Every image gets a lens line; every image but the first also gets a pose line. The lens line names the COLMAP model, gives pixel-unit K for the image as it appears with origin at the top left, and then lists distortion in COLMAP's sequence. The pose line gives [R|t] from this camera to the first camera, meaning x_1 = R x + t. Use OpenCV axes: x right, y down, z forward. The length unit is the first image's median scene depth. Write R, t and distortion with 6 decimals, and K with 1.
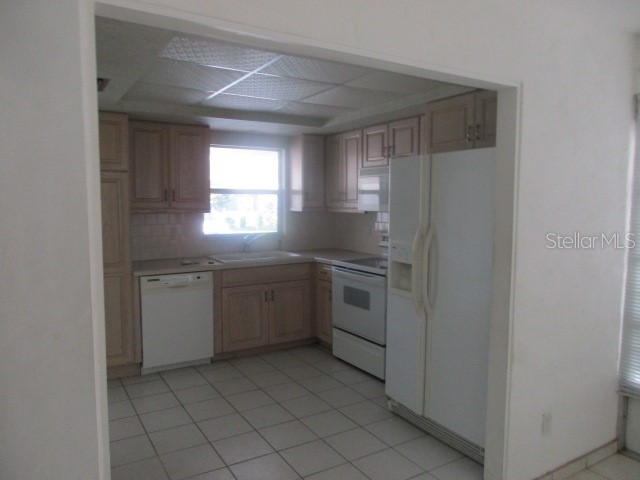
lens RADIAL K [[475.7, 0, 318.4], [0, 475.7, 238.8], [0, 0, 1]] dist [-0.003070, -0.000731]
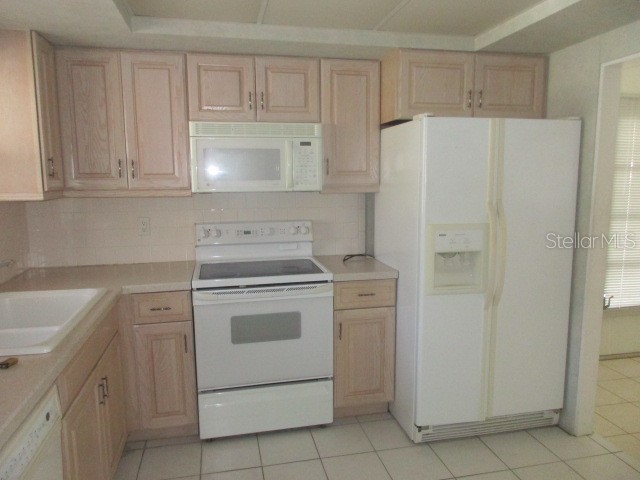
lens RADIAL K [[475.7, 0, 319.7], [0, 475.7, 241.6], [0, 0, 1]] dist [-0.003070, -0.000731]
pose [[0.320707, -0.136088, 0.937351, -0.481065], [0.081696, 0.989911, 0.115767, -0.059292], [-0.943649, 0.039450, 0.328589, 0.718170]]
